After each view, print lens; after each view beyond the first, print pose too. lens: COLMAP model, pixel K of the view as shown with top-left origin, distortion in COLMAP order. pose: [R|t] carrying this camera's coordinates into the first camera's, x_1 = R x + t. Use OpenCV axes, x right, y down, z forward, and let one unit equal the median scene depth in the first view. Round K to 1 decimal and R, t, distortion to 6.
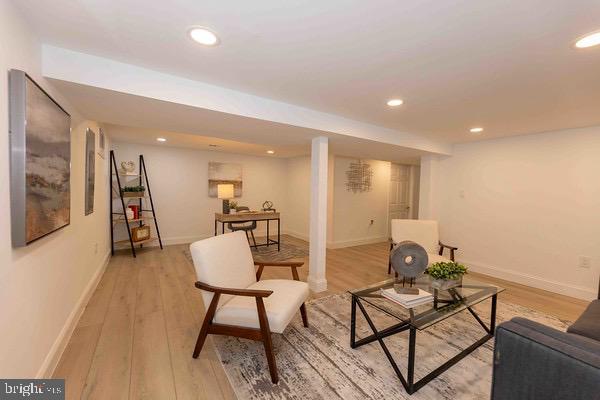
lens RADIAL K [[245.4, 0, 299.3], [0, 245.4, 198.9], [0, 0, 1]] dist [0.003341, 0.000715]
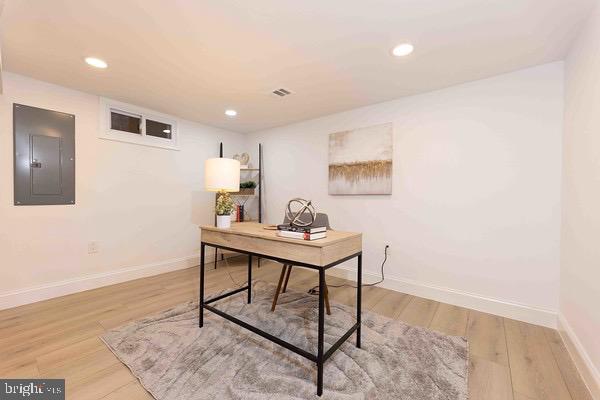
lens RADIAL K [[245.4, 0, 298.4], [0, 245.4, 198.1], [0, 0, 1]] dist [0.003341, 0.000715]
pose [[0.339630, -0.003660, -0.940552, 0.141165], [-0.025052, 0.999602, -0.012936, 0.007491], [0.940225, 0.027957, 0.339404, 0.738850]]
